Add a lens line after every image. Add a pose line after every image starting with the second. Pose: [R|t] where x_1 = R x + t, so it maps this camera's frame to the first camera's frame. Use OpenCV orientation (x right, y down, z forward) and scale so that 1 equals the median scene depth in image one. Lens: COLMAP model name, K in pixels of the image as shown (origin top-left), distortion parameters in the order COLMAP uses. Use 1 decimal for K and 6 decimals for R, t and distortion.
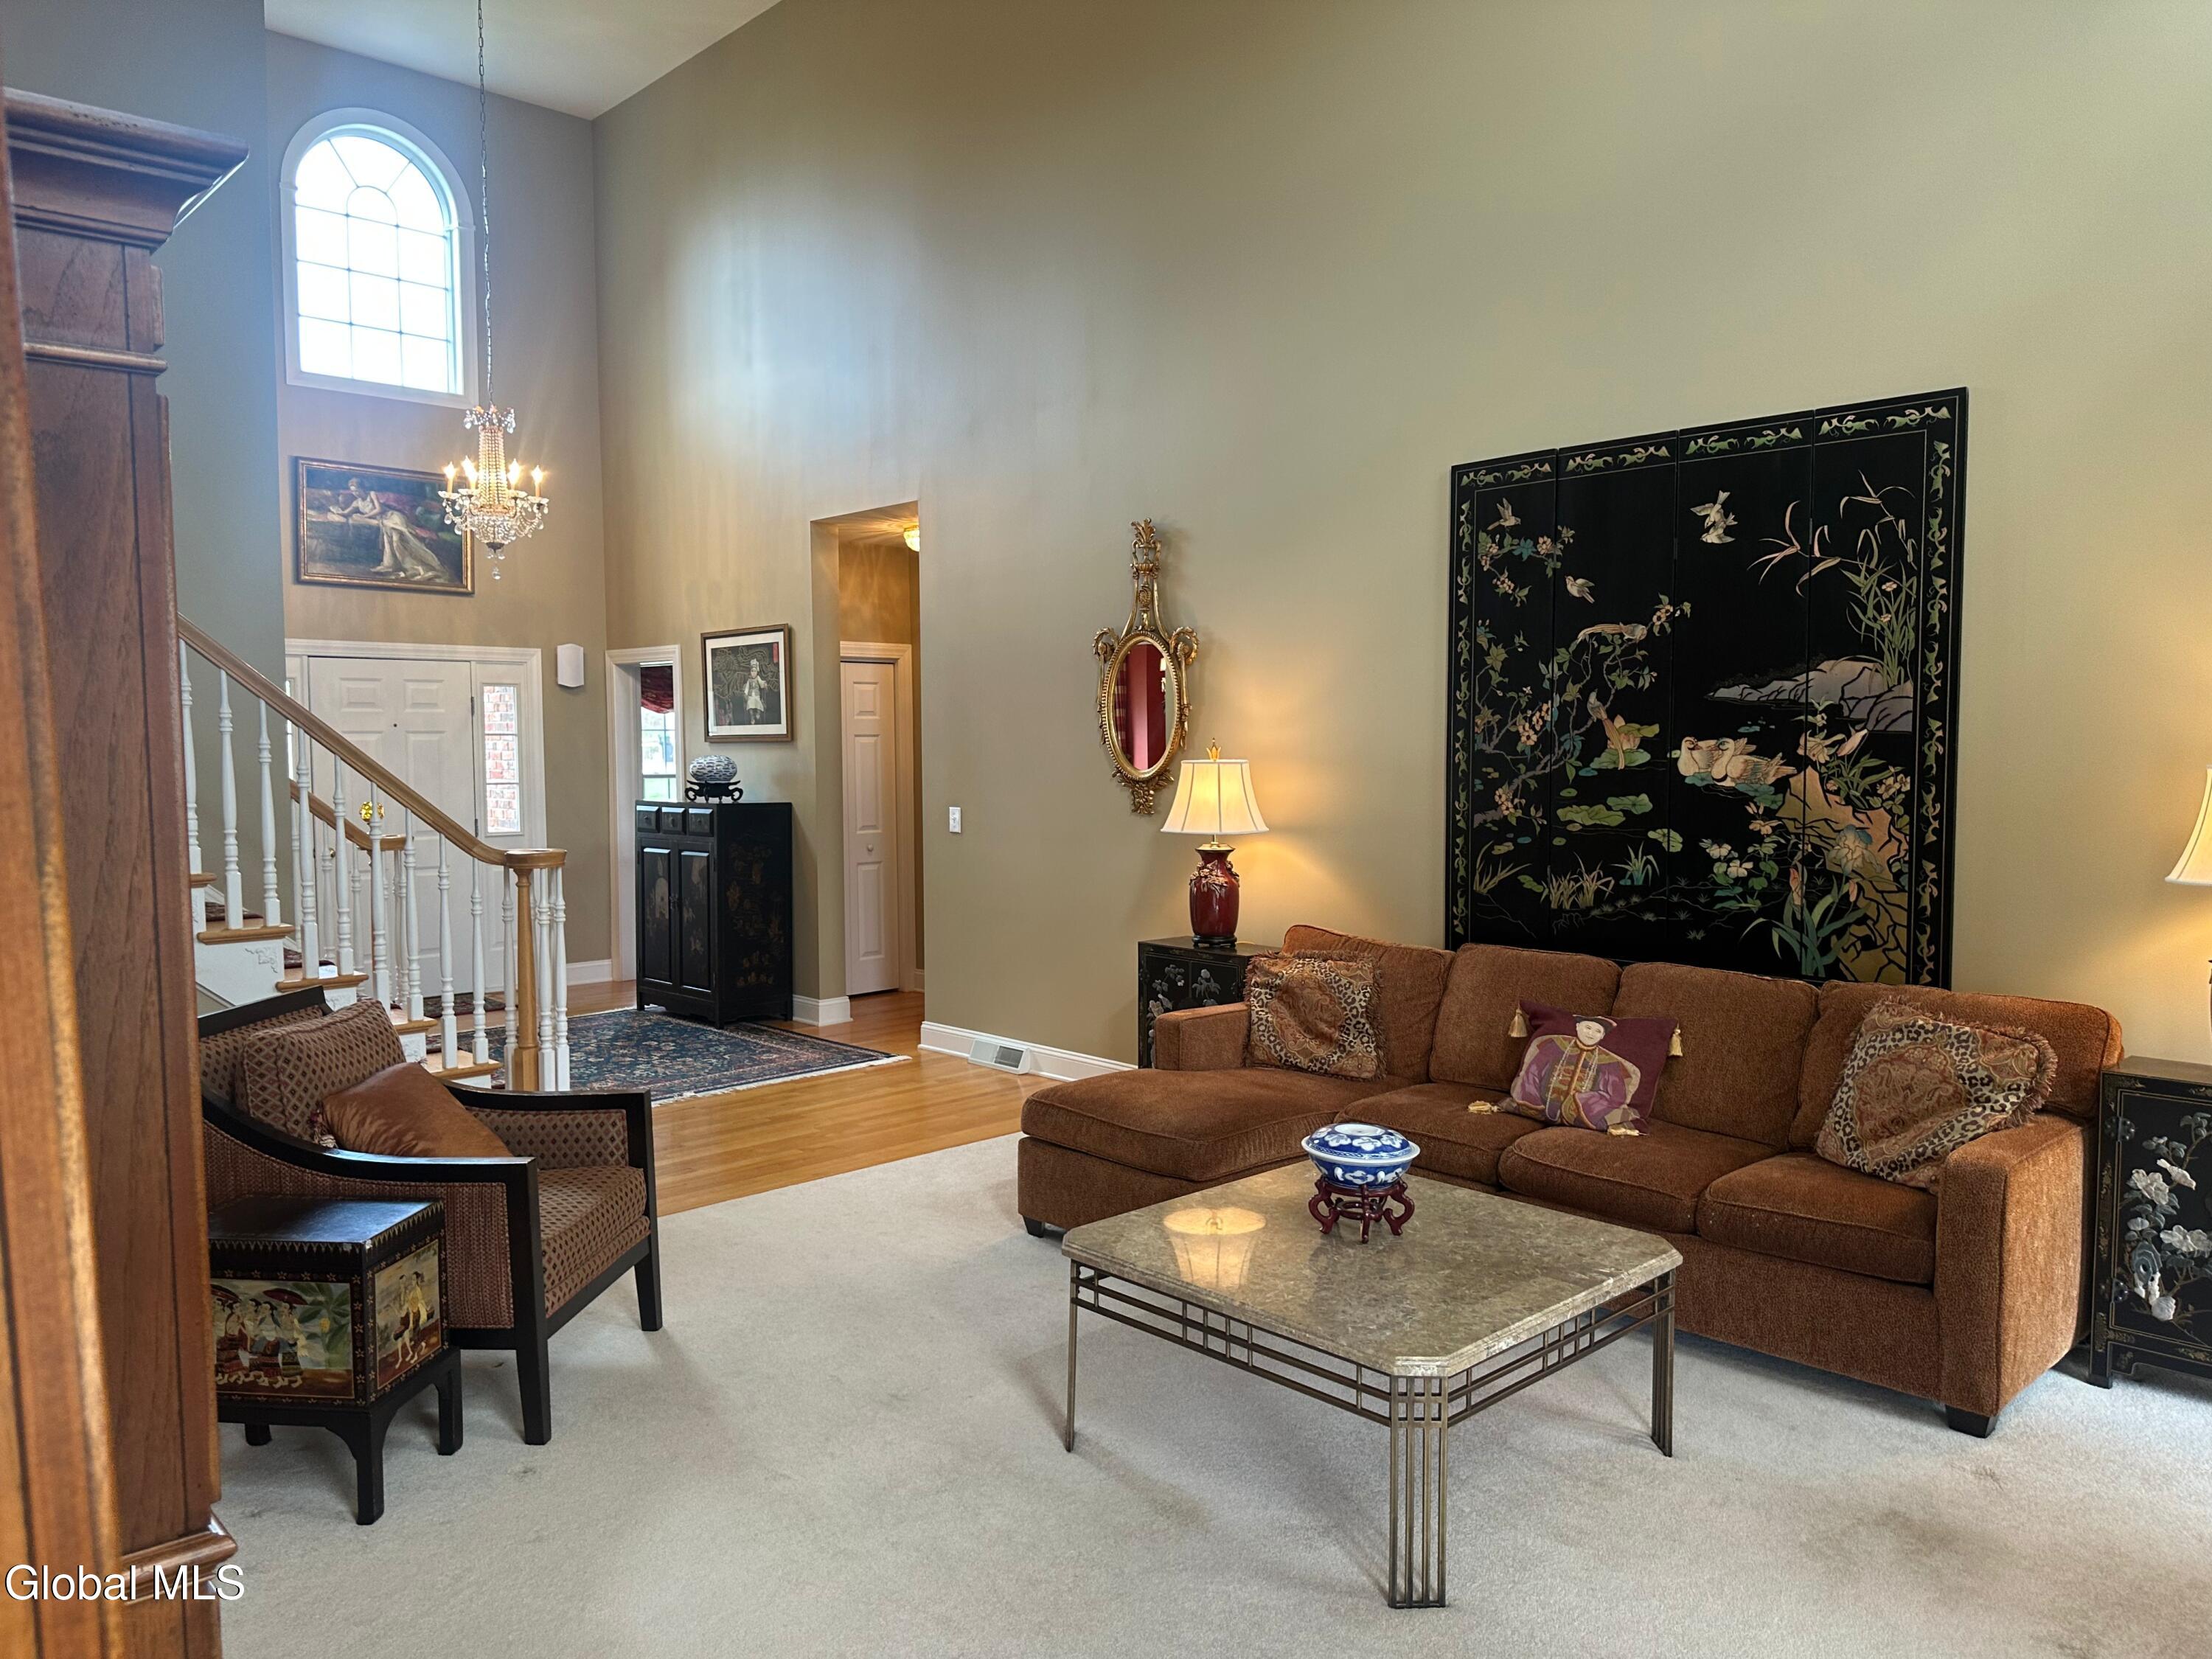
lens RADIAL K [[1551.3, 0, 1106.0], [0, 1551.3, 829.5], [0, 0, 1]] dist [0.064957, -0.118447]
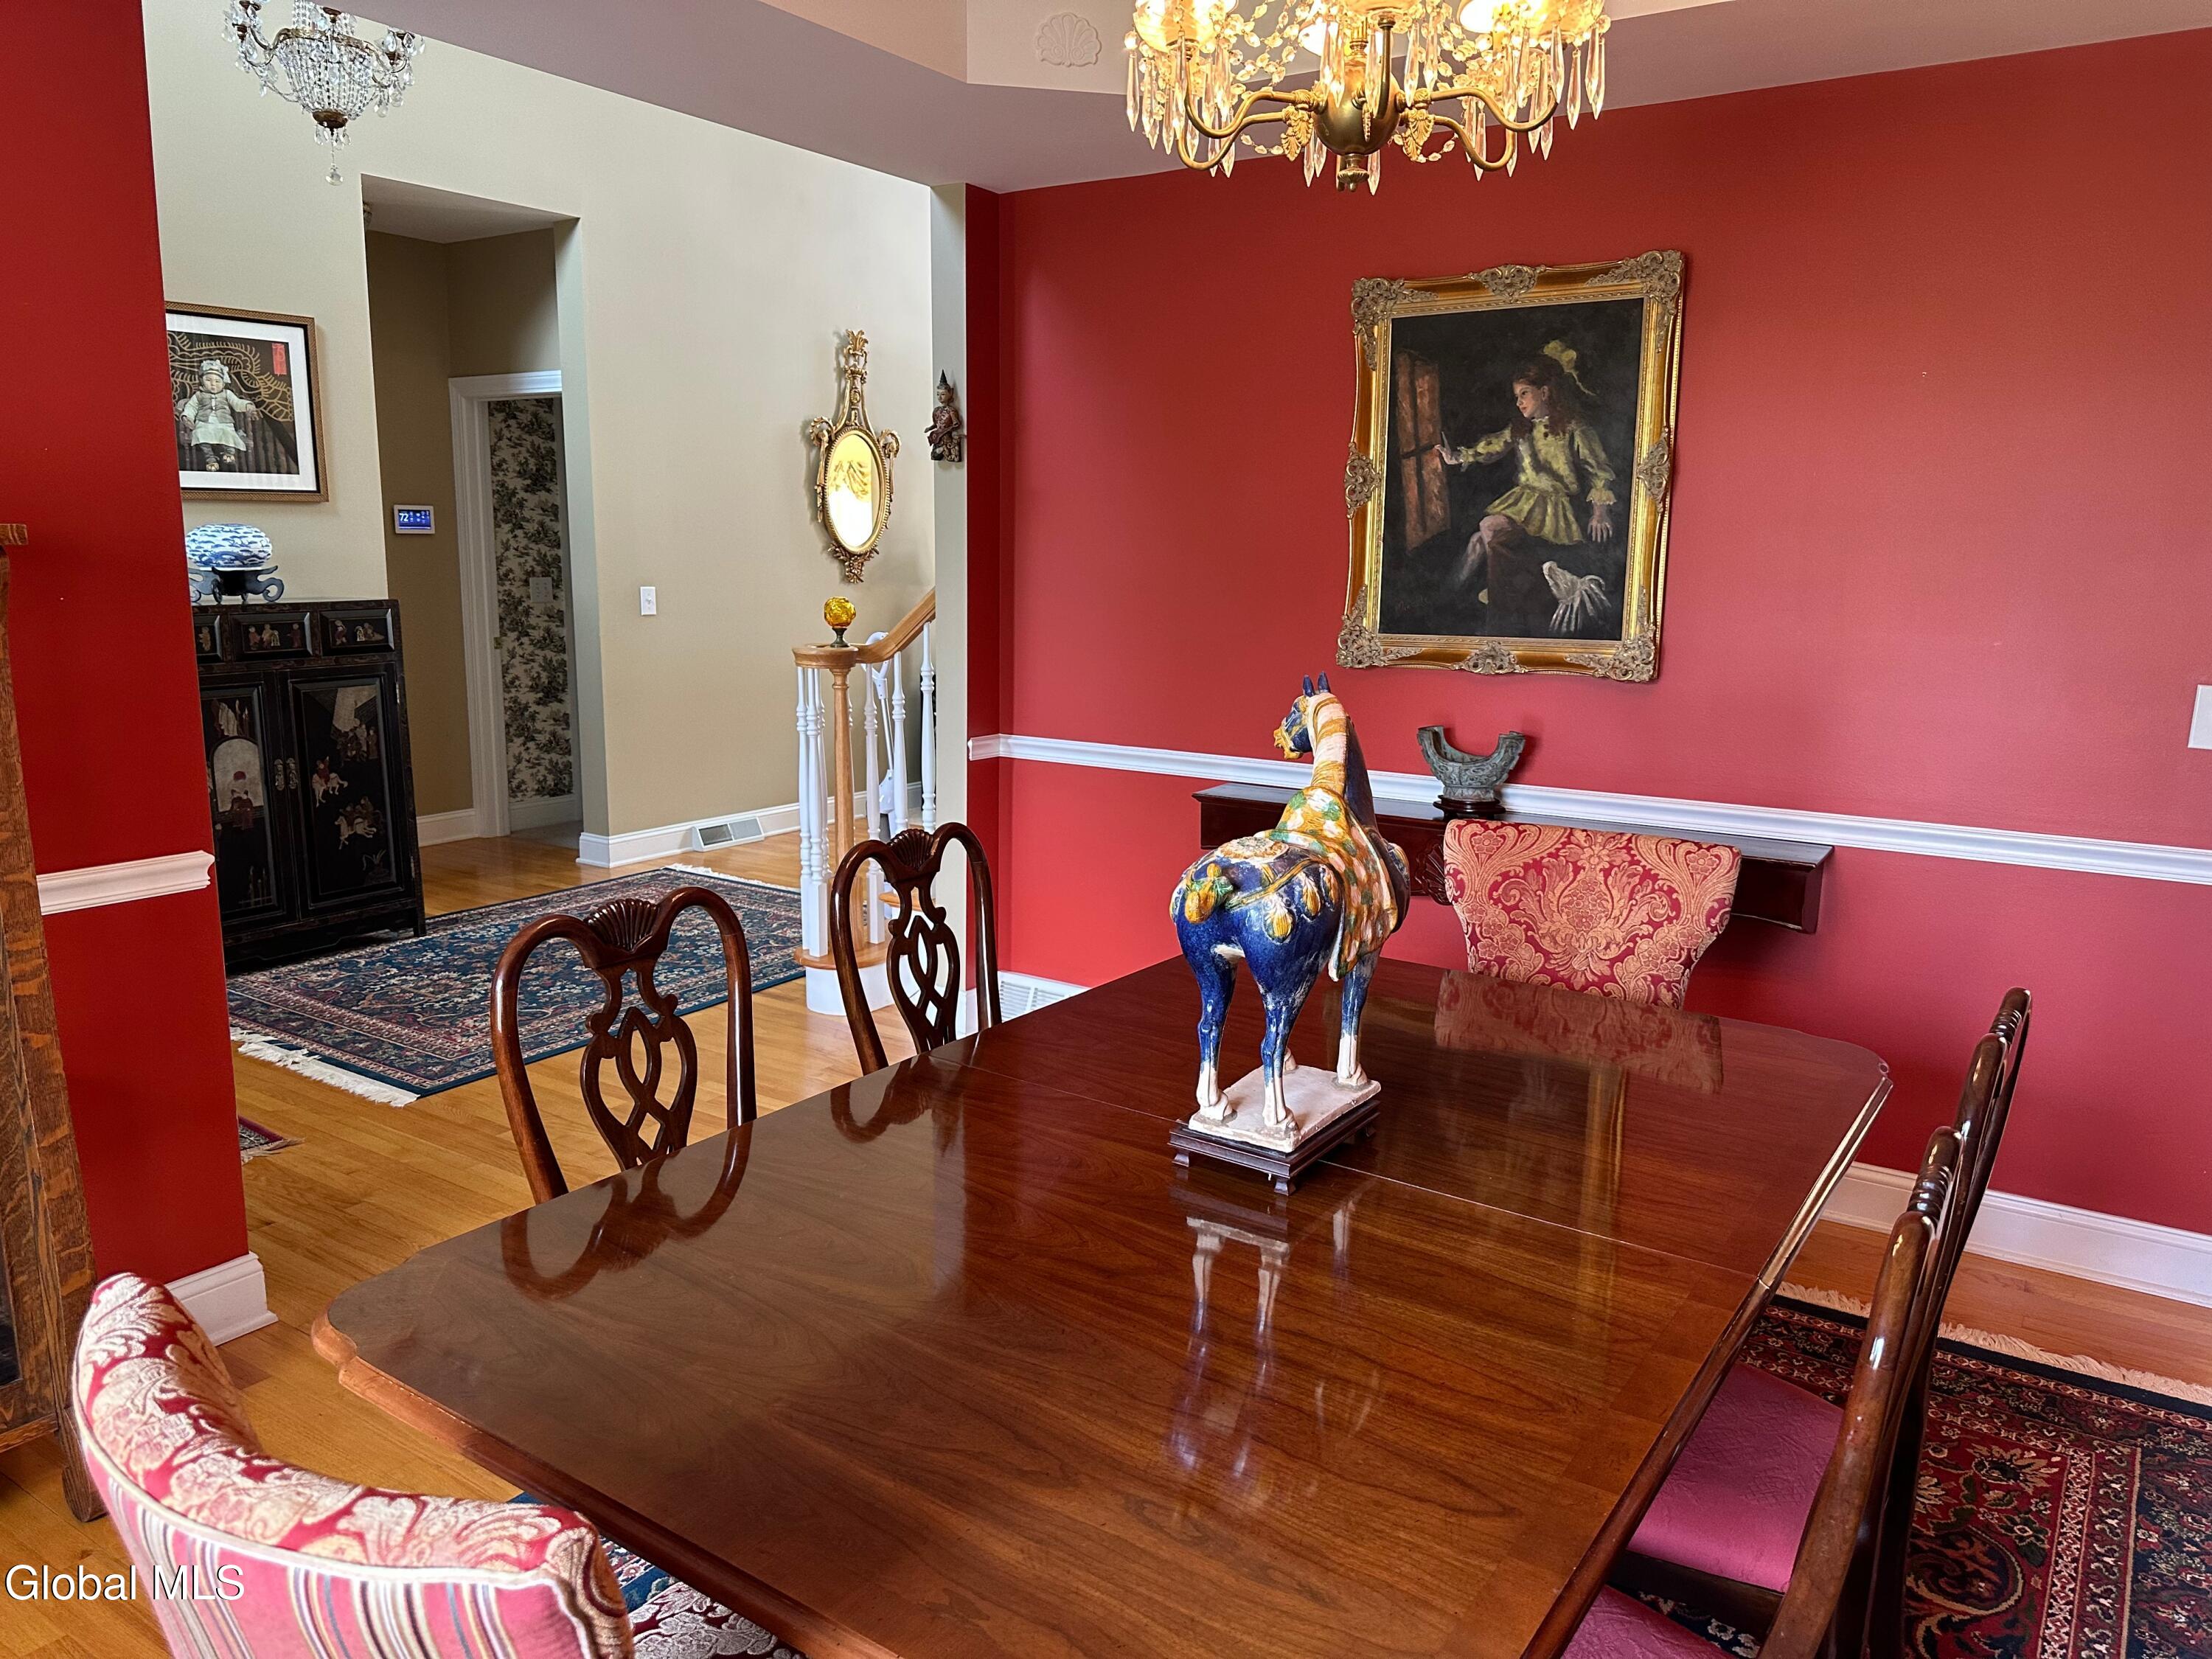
lens RADIAL K [[1551.3, 0, 1106.0], [0, 1551.3, 829.5], [0, 0, 1]] dist [0.064957, -0.118447]
pose [[-0.210006, -0.172151, 0.962425, -0.917099], [0.050816, 0.981124, 0.186584, -0.027594], [-0.976379, 0.088091, -0.197294, 0.810413]]
